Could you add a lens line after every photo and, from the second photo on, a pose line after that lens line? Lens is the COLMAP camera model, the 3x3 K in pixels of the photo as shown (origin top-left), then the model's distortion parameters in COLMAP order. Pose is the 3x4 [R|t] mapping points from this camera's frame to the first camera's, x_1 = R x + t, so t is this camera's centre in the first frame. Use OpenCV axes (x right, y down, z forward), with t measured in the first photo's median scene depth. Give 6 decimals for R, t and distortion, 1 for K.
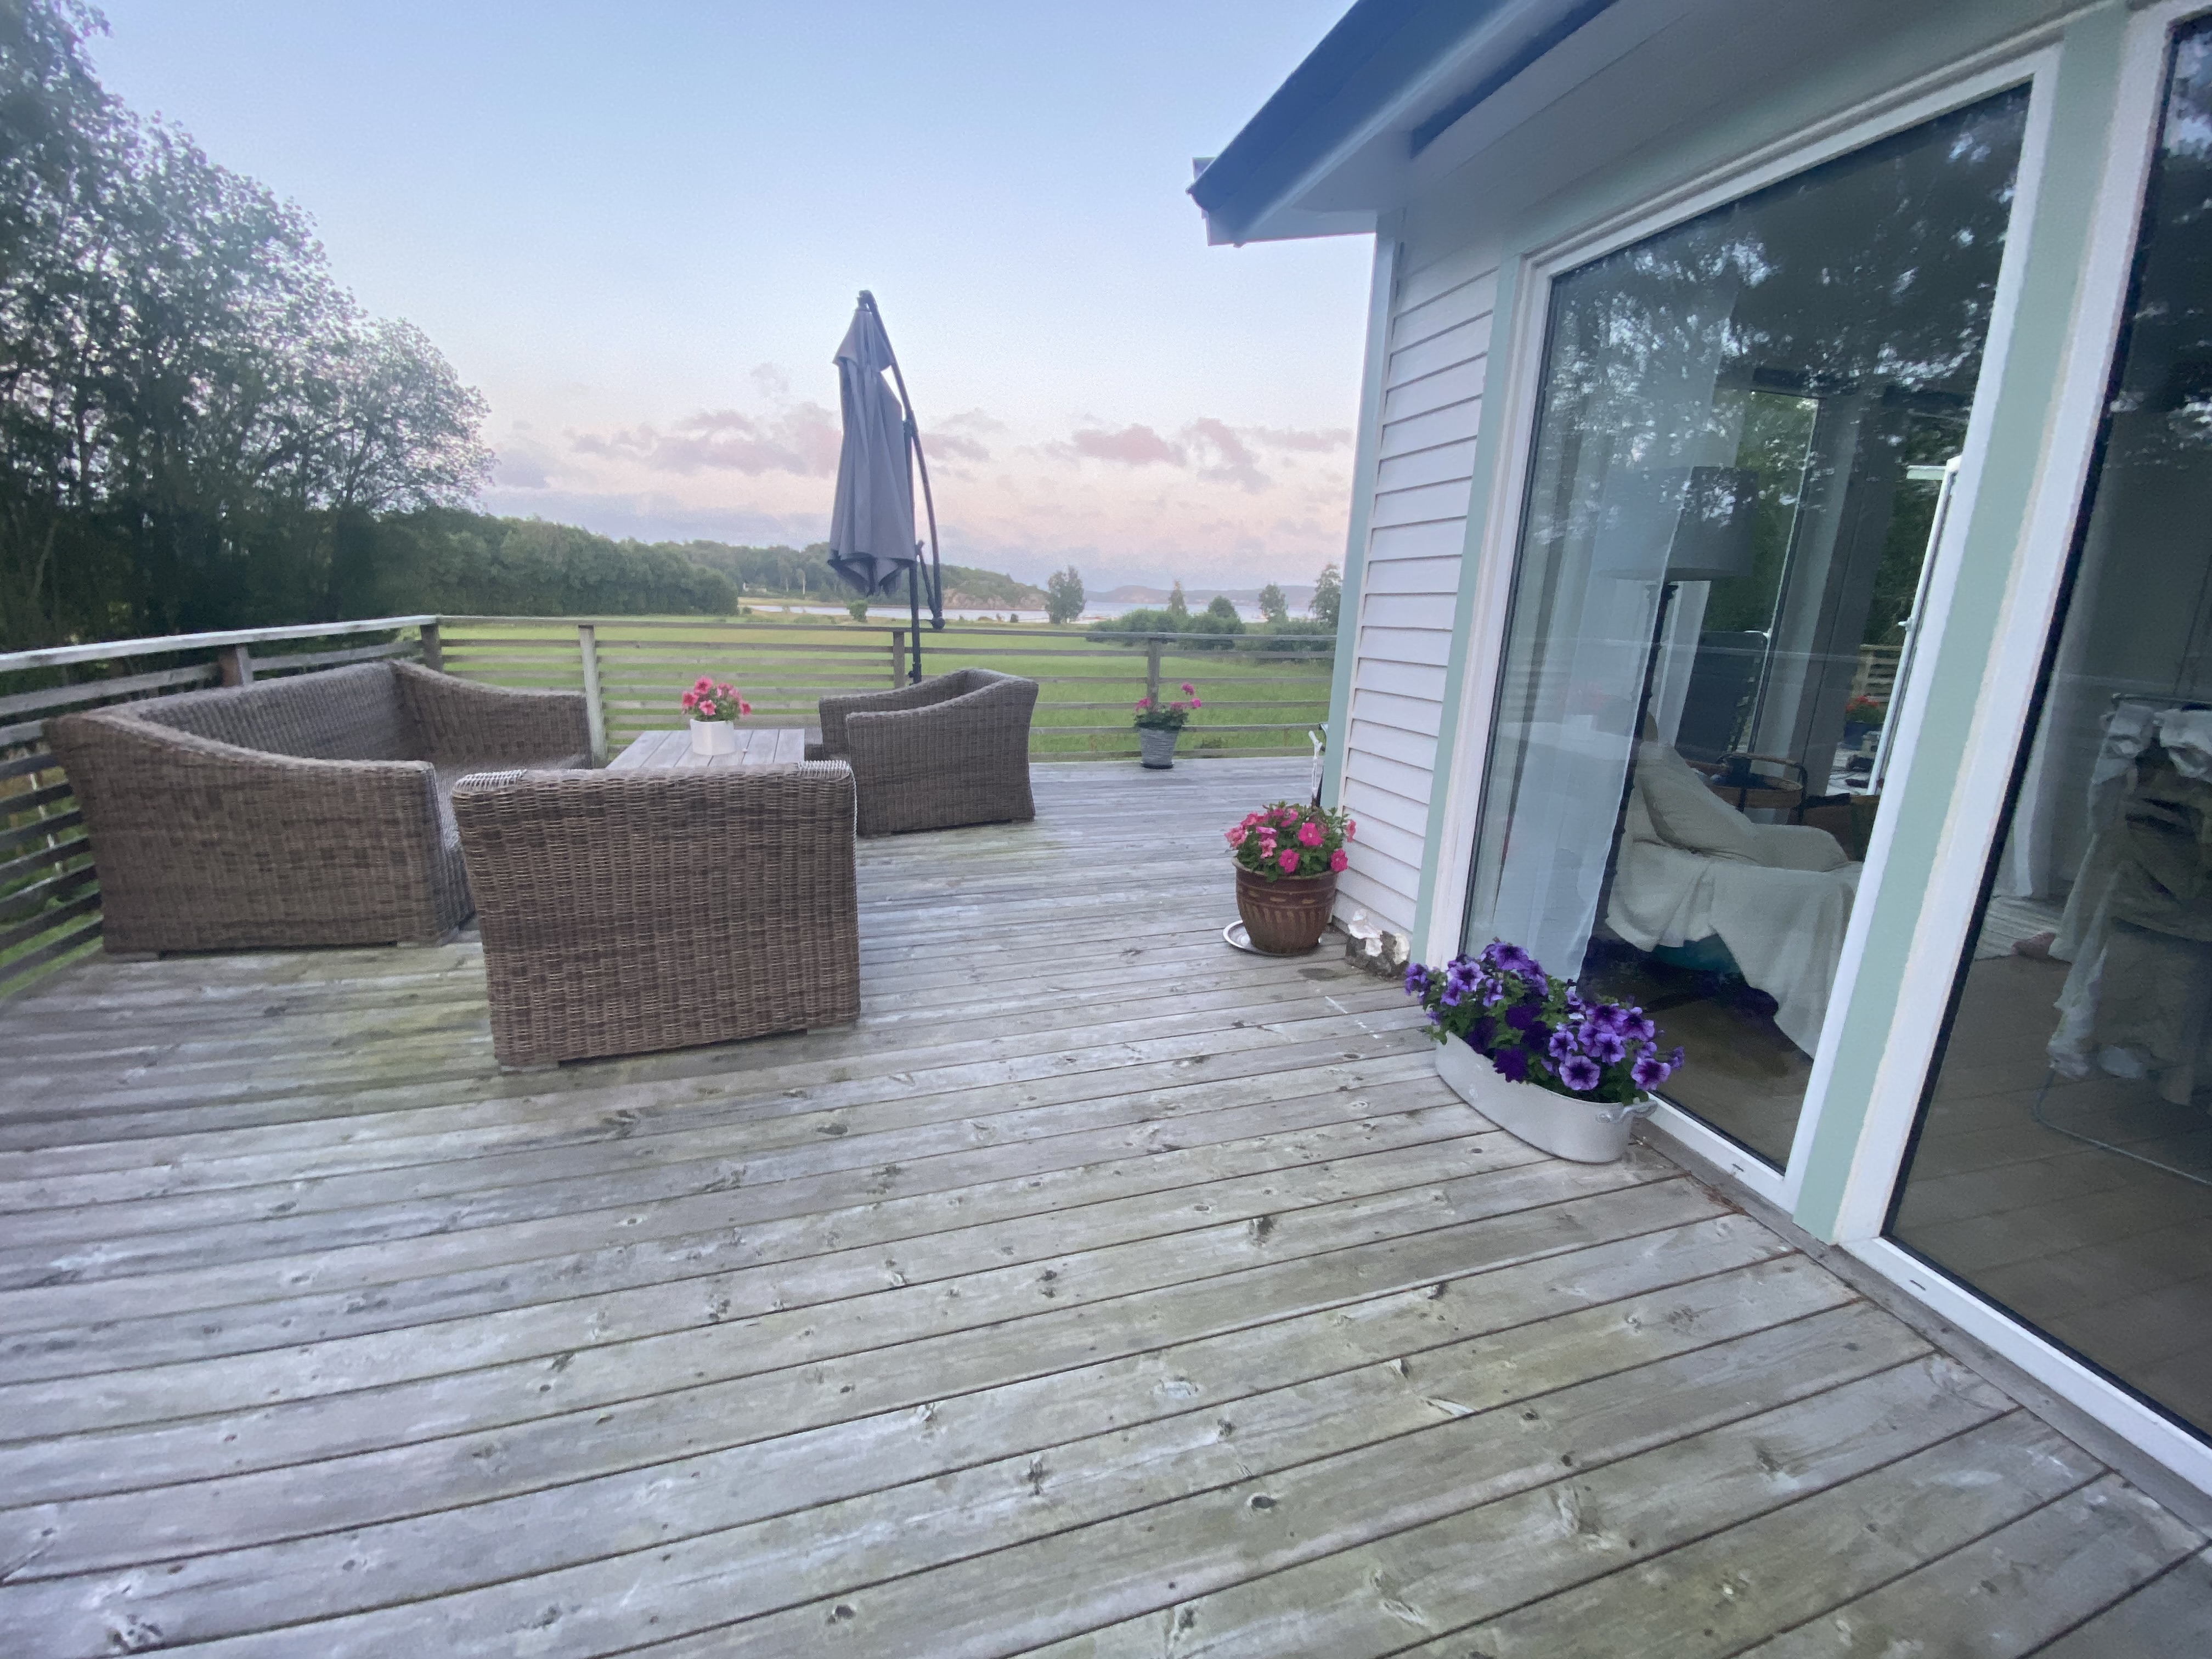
lens RADIAL K [[895.0, 0, 1100.9], [0, 895.0, 849.5], [0, 0, 1]] dist [0.035773, -0.033387]
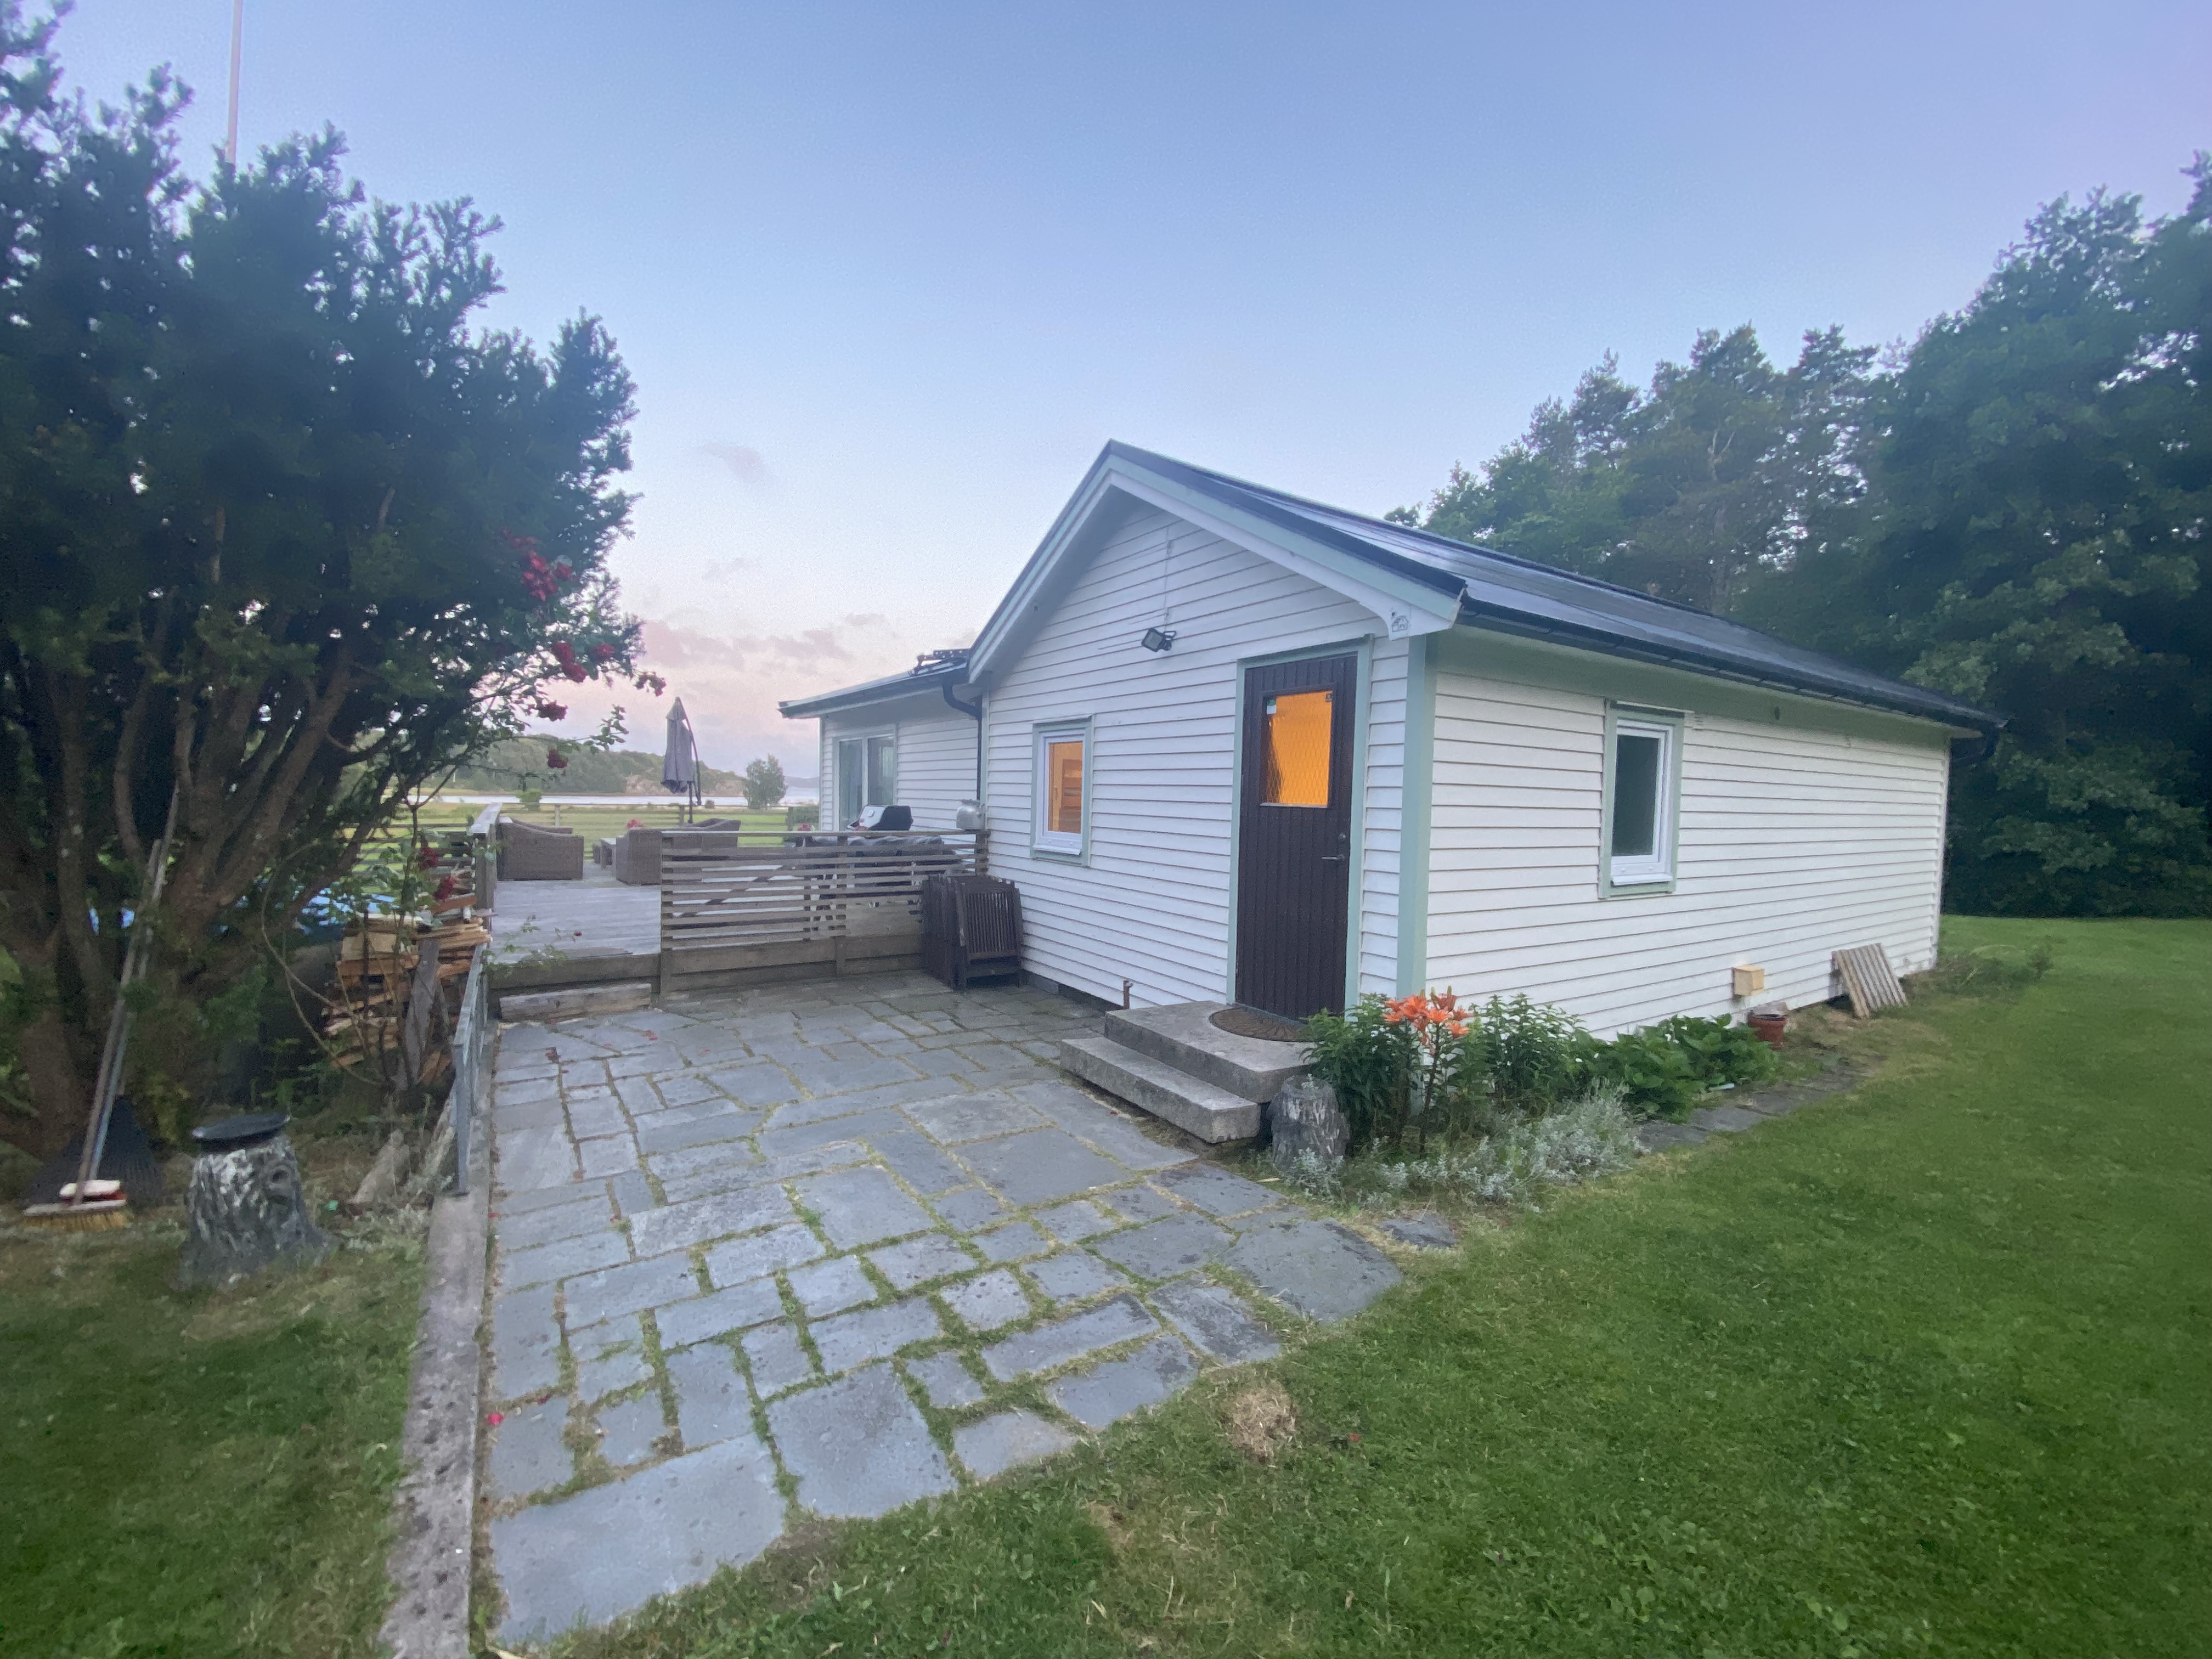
lens RADIAL K [[895.0, 0, 1100.9], [0, 895.0, 849.5], [0, 0, 1]] dist [0.035773, -0.033387]
pose [[0.950055, -0.024754, 0.311099, 0.238199], [0.086118, 0.978939, -0.185098, 0.984998], [-0.299965, 0.202645, 0.932178, -3.733929]]
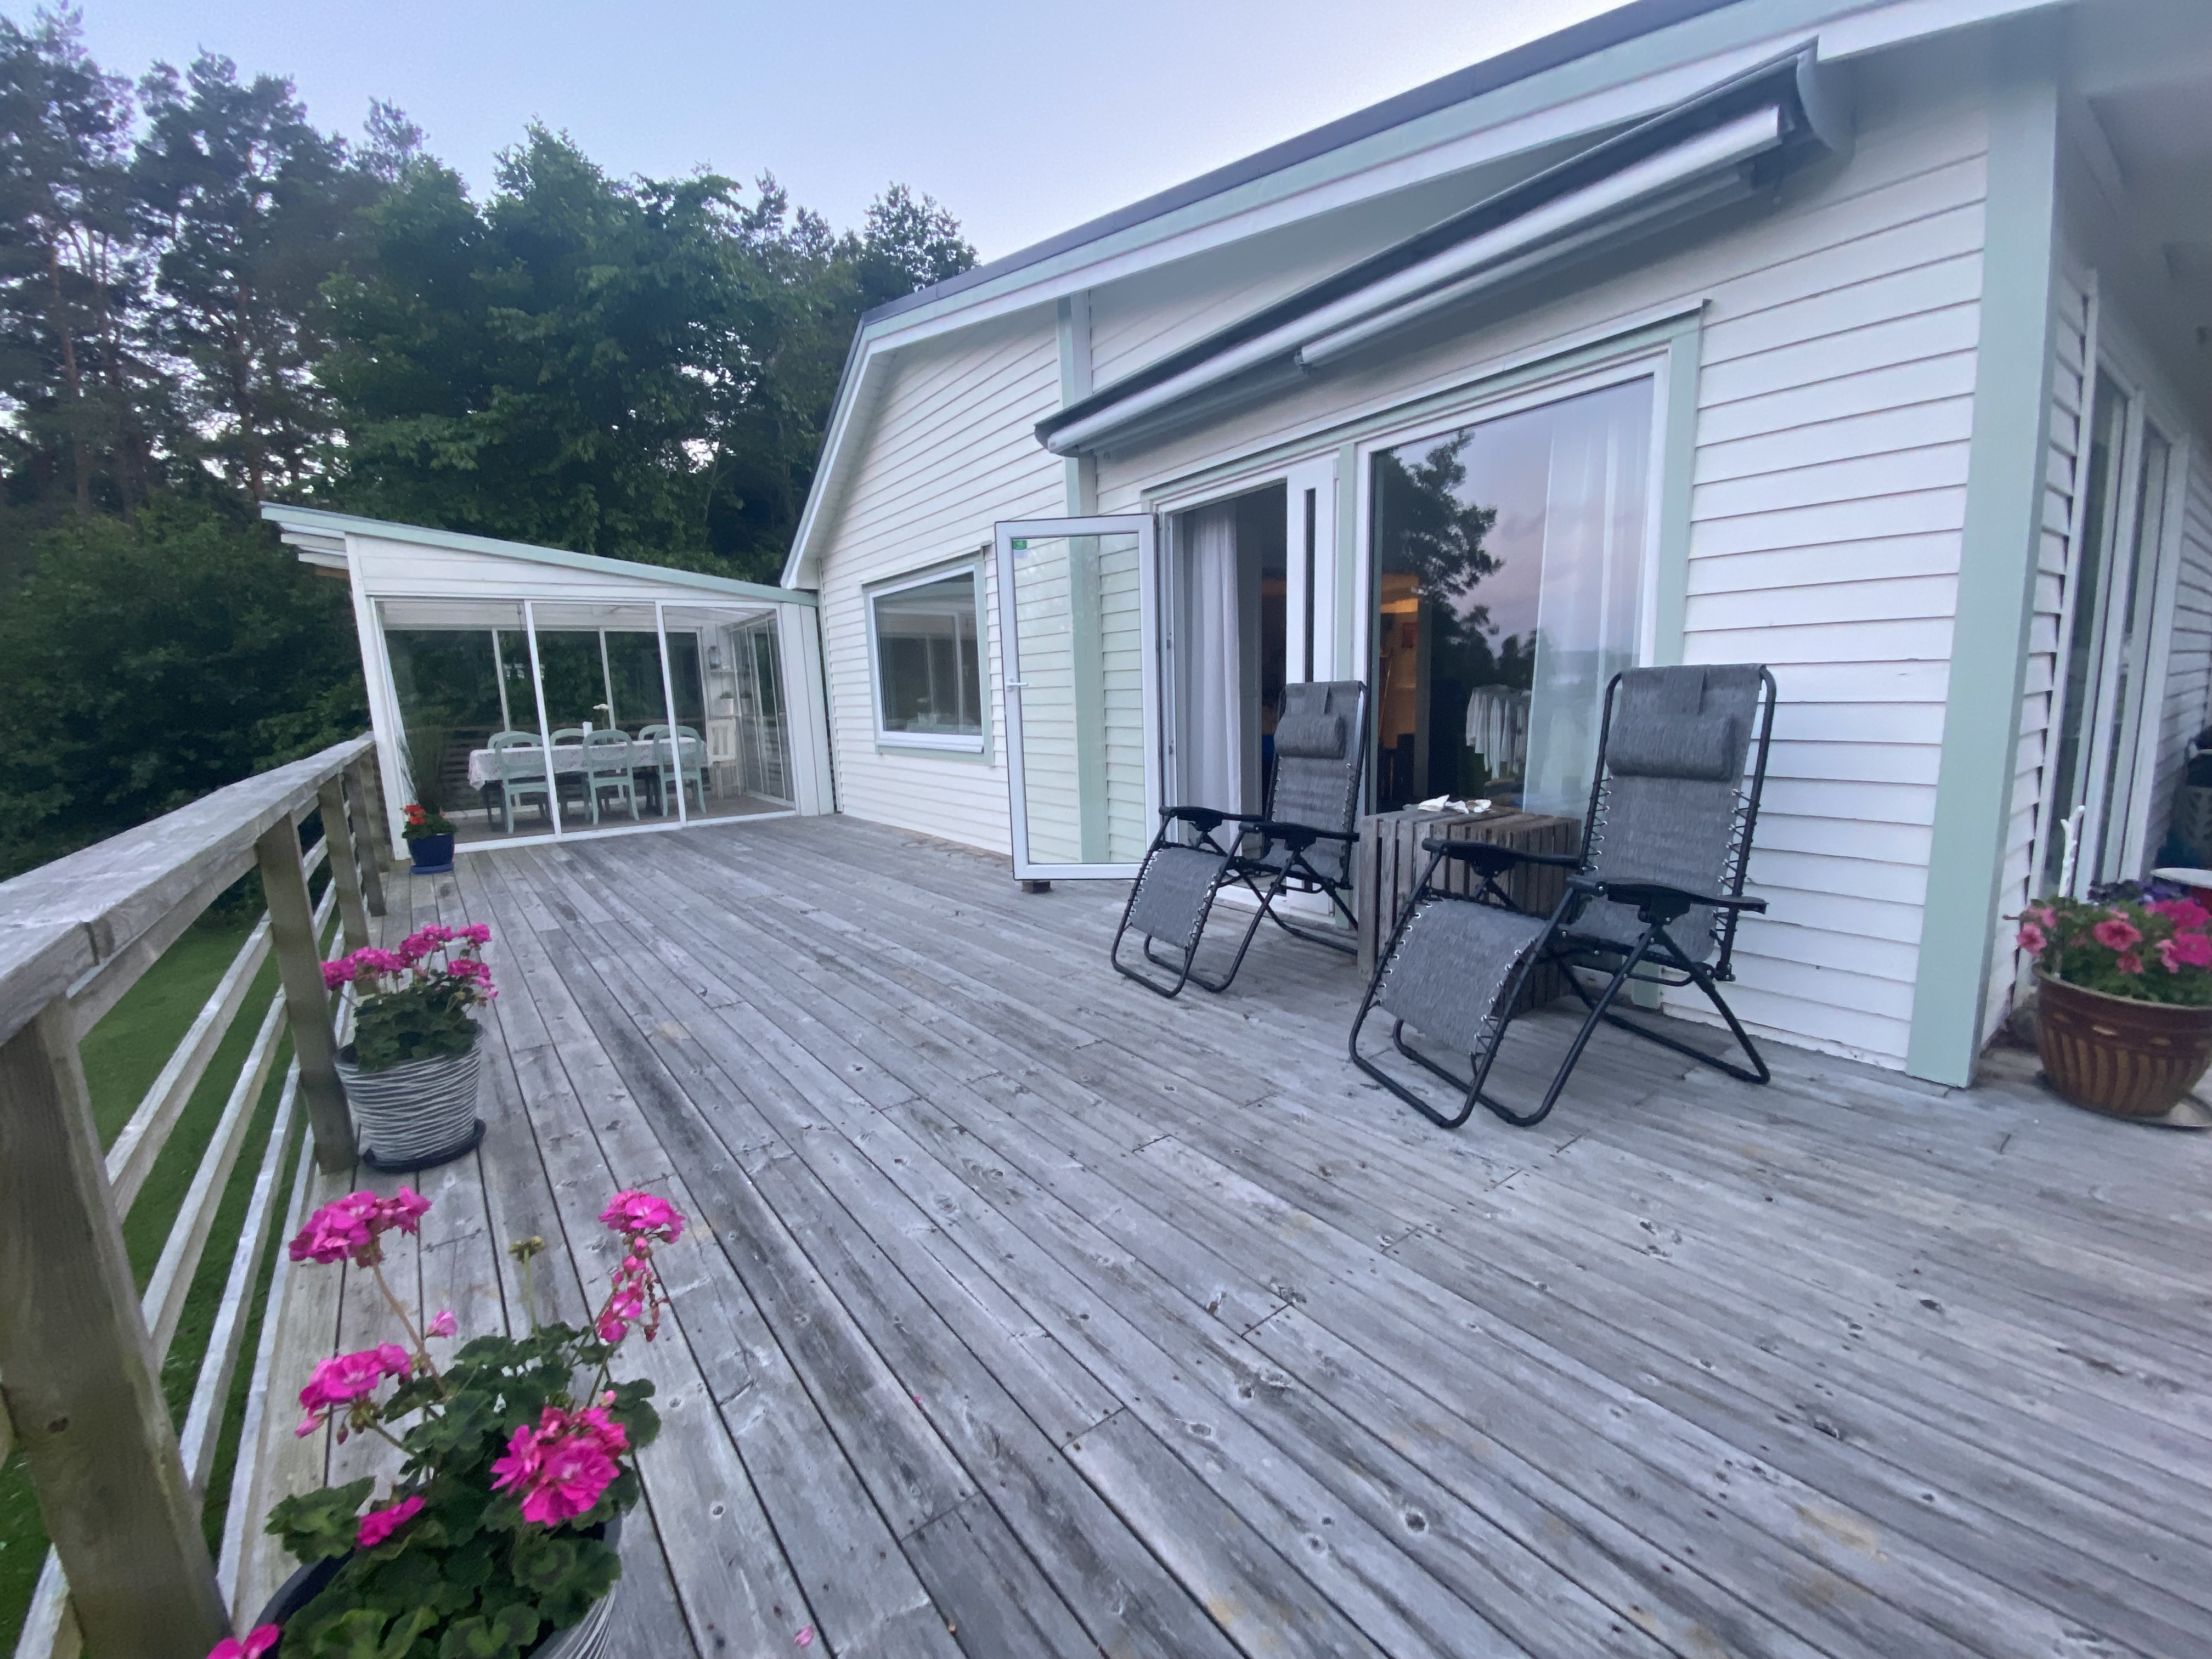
lens RADIAL K [[914.2, 0, 1098.2], [0, 914.2, 820.4], [0, 0, 1]] dist [-0.011893, -0.000337]
pose [[-0.331007, -0.152066, 0.931295, -0.148044], [0.288703, 0.923284, 0.253371, -0.510636], [-0.898379, 0.352735, -0.261711, 1.854672]]
